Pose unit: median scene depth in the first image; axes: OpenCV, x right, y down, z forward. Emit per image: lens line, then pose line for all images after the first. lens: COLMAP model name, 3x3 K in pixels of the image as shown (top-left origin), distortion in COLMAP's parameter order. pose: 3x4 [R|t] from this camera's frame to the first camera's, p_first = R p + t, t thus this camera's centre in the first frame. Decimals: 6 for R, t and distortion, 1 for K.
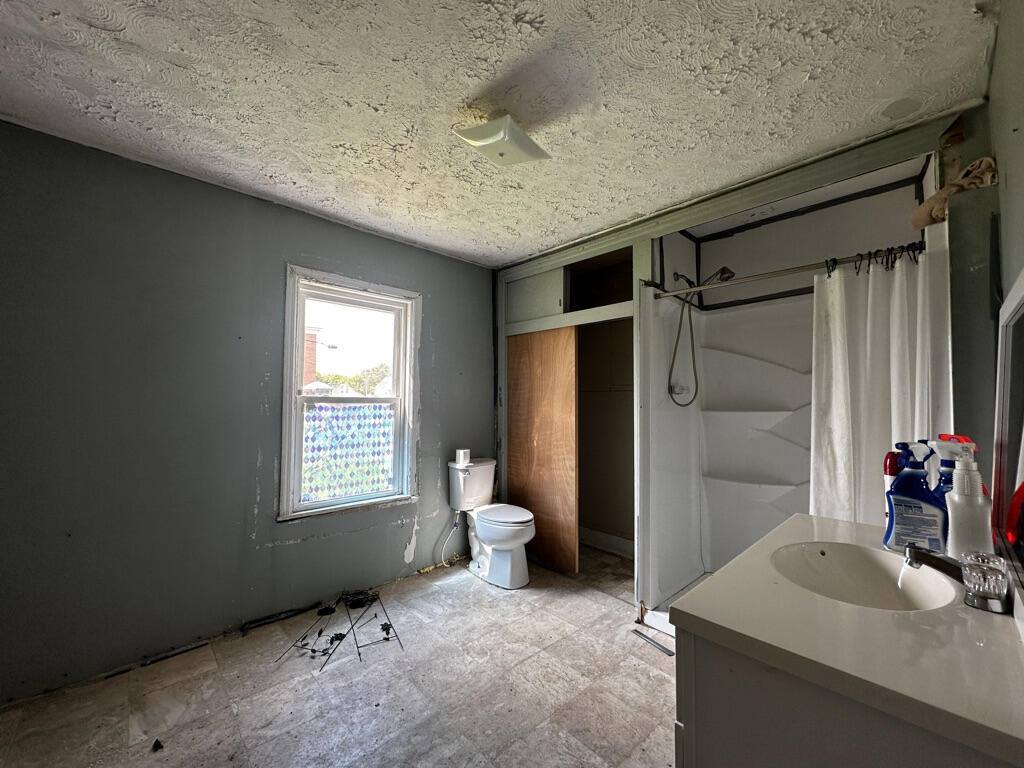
lens RADIAL K [[408.2, 0, 510.3], [0, 408.2, 385.8], [0, 0, 1]] dist [-0.000463, 0.000235]
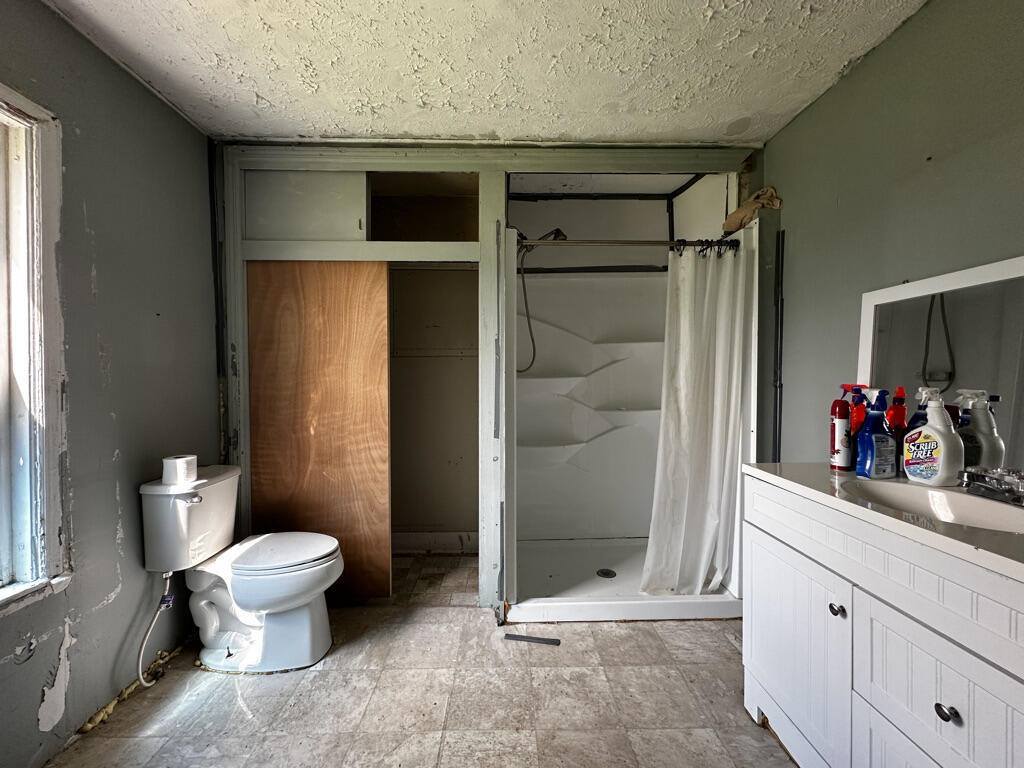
lens RADIAL K [[408.2, 0, 510.8], [0, 408.2, 385.9], [0, 0, 1]] dist [-0.000463, 0.000235]
pose [[0.667263, -0.024653, 0.744414, -0.234680], [-0.020398, 0.998472, 0.051351, 0.029009], [-0.744543, -0.049449, 0.665741, 0.347821]]
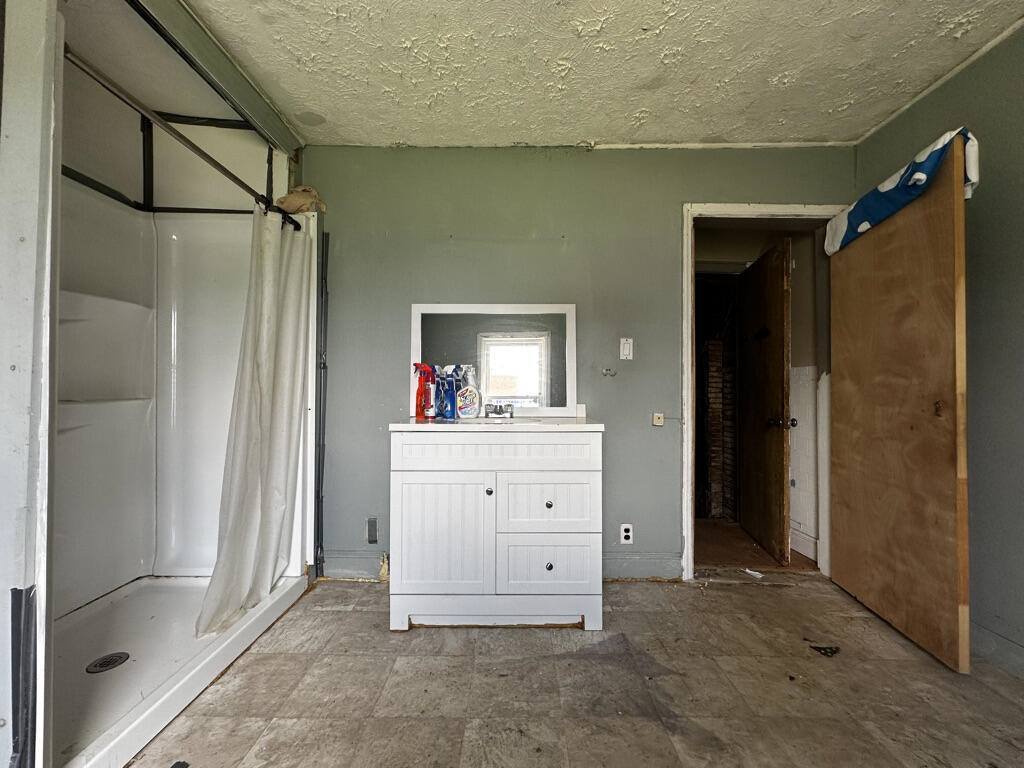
lens RADIAL K [[408.2, 0, 511.2], [0, 408.2, 386.3], [0, 0, 1]] dist [-0.000463, 0.000235]
pose [[-0.730303, 0.002624, 0.683119, -0.212102], [-0.033989, 0.998615, -0.040172, 0.108116], [-0.682278, -0.052556, -0.729202, 0.783823]]
